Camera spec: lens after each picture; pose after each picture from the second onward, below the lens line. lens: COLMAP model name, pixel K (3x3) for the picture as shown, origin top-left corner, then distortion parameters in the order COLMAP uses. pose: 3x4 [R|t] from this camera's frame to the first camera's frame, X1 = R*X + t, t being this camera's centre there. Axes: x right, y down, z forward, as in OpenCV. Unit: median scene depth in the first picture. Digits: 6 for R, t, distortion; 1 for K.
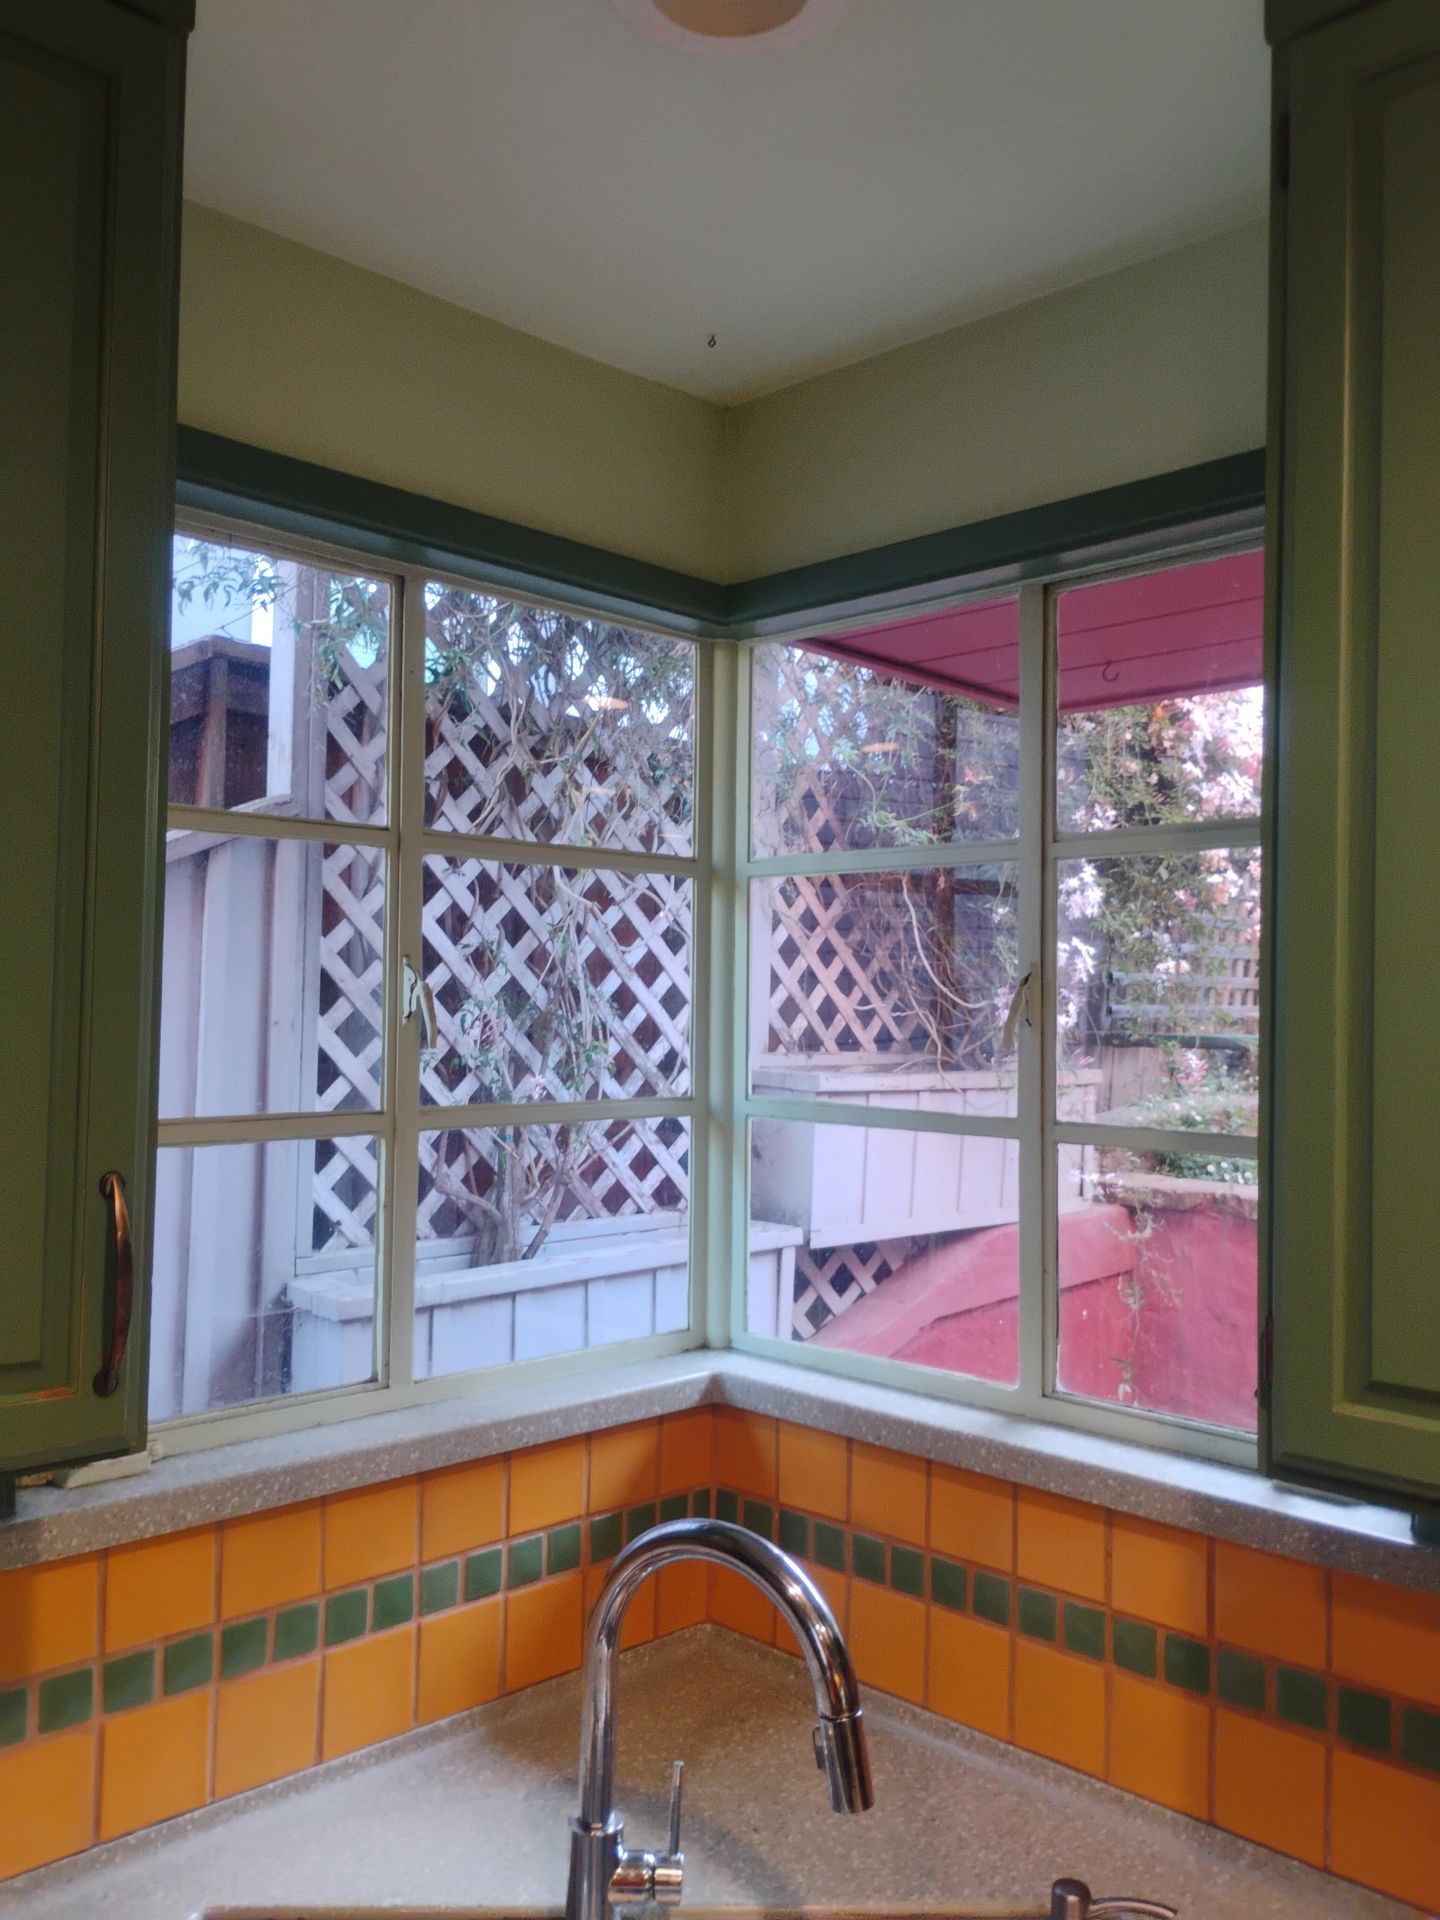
lens RADIAL K [[1595.3, 0, 720.0], [0, 1595.3, 960.0], [0, 0, 1]] dist [0.055625, -0.092090]
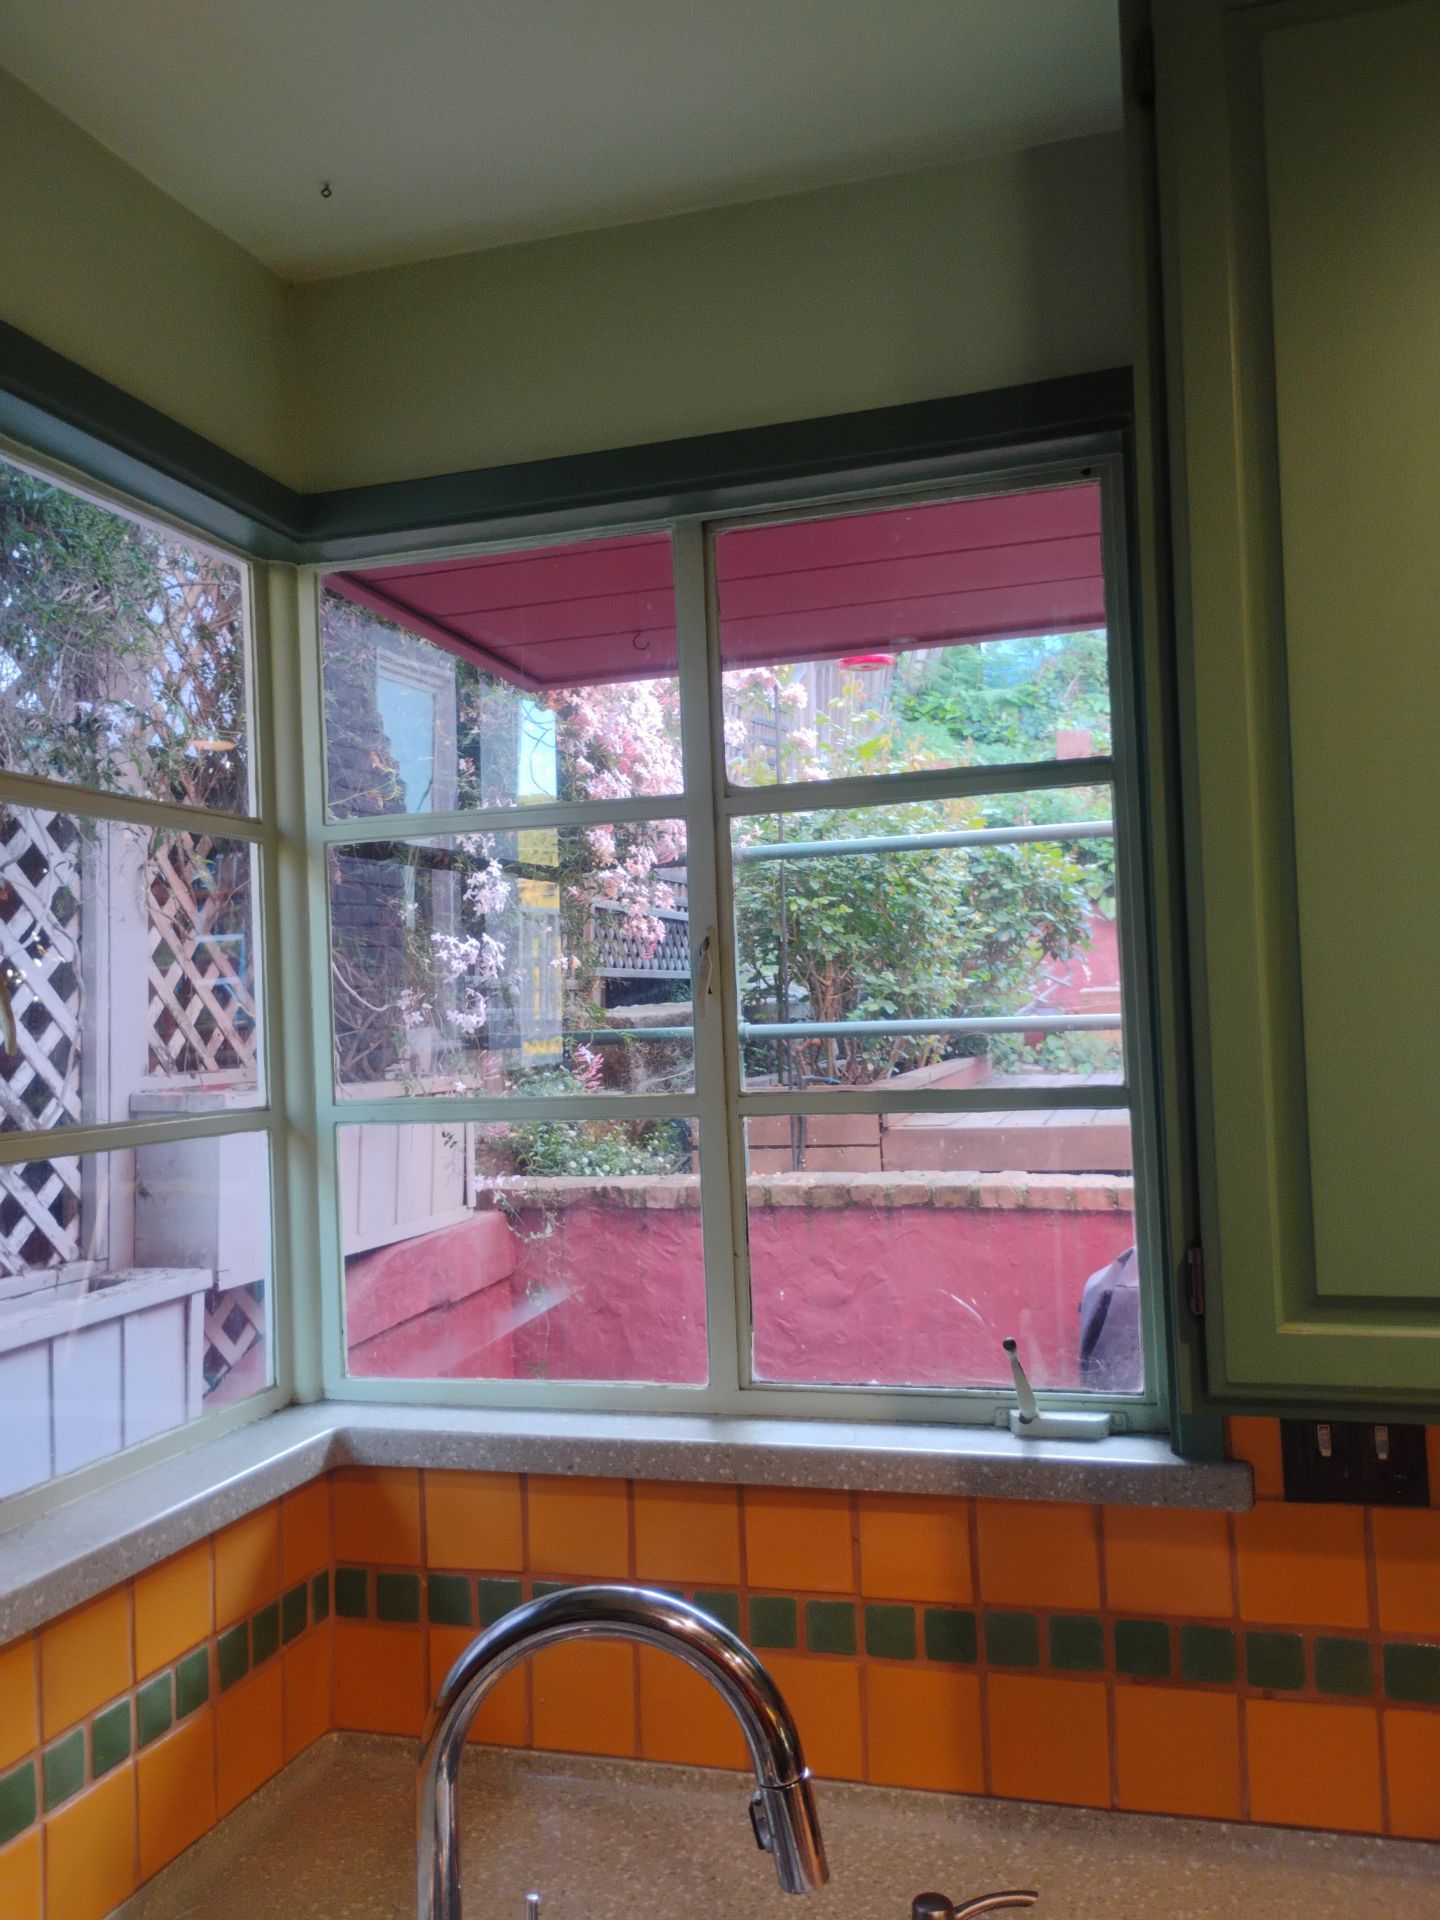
lens RADIAL K [[1595.3, 0, 720.0], [0, 1595.3, 960.0], [0, 0, 1]] dist [0.055625, -0.092090]
pose [[0.878126, -0.029723, 0.477505, -0.241939], [0.037063, 0.999295, -0.005956, 0.027366], [-0.476991, 0.022928, 0.878609, 0.178385]]
